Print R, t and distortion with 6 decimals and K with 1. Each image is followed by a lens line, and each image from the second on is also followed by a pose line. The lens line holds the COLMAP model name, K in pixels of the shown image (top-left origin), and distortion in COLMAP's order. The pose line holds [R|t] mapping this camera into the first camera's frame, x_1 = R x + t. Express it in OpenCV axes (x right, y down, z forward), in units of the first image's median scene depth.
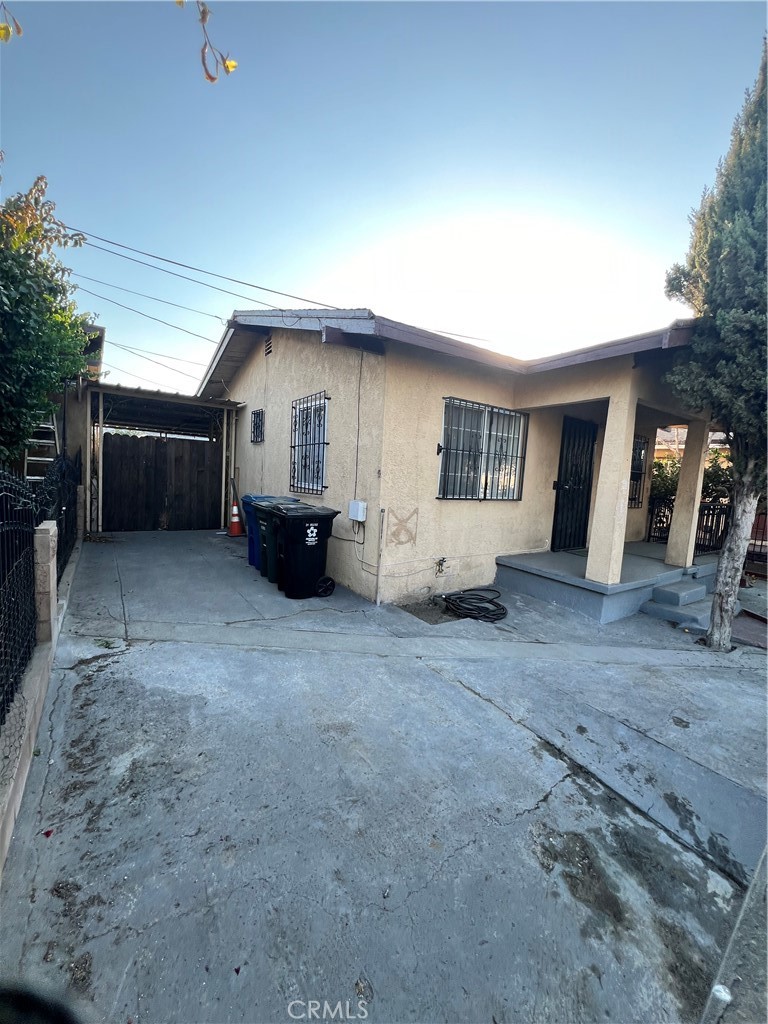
lens RADIAL K [[408.0, 0, 383.6], [0, 408.0, 510.3], [0, 0, 1]] dist [-0.000269, 0.000048]
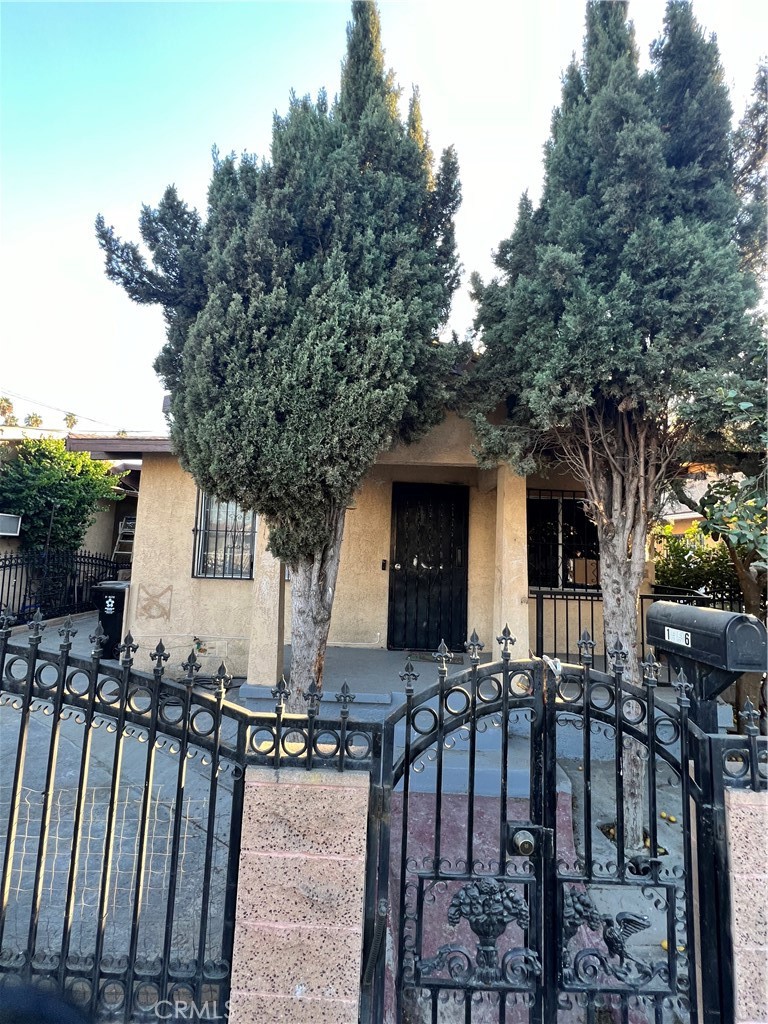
lens RADIAL K [[408.0, 0, 383.9], [0, 408.0, 513.2], [0, 0, 1]] dist [-0.000269, 0.000048]
pose [[0.831015, -0.078562, -0.550674, 1.175191], [-0.042324, 0.978176, -0.203423, 0.003578], [0.554637, 0.192354, 0.809554, 0.394448]]
